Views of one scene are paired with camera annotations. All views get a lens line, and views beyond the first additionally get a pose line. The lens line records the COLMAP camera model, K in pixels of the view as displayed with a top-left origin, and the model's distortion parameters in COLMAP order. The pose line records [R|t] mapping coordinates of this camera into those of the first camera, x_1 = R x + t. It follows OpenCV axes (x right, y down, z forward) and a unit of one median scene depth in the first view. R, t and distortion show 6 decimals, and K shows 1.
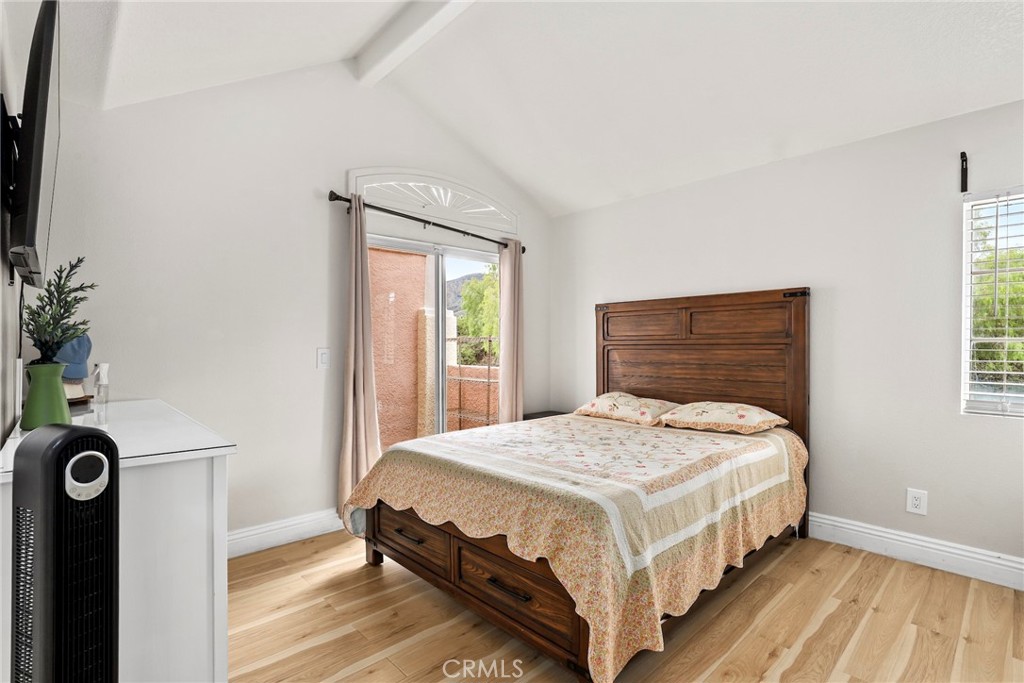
lens RADIAL K [[469.2, 0, 511.8], [0, 469.2, 341.4], [0, 0, 1]] dist [0.000541, 0.000218]
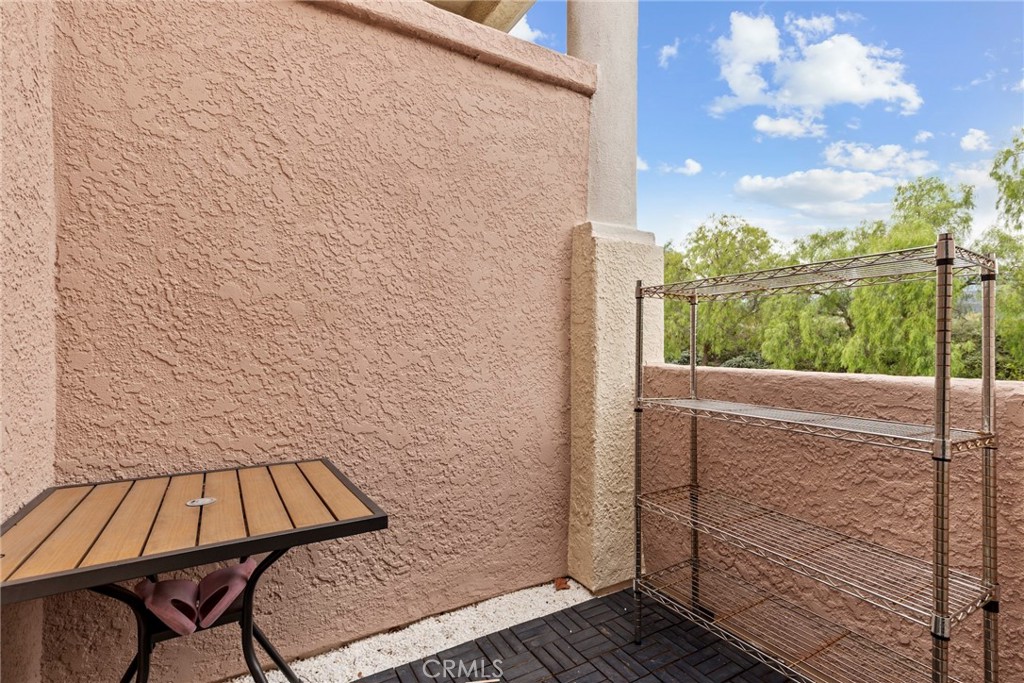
lens RADIAL K [[469.2, 0, 511.3], [0, 469.2, 341.1], [0, 0, 1]] dist [0.000541, 0.000218]
pose [[0.960836, 0.008020, -0.277002, -0.140688], [-0.008437, 0.999964, -0.000316, 0.031446], [0.276990, 0.002641, 0.960869, 0.607314]]
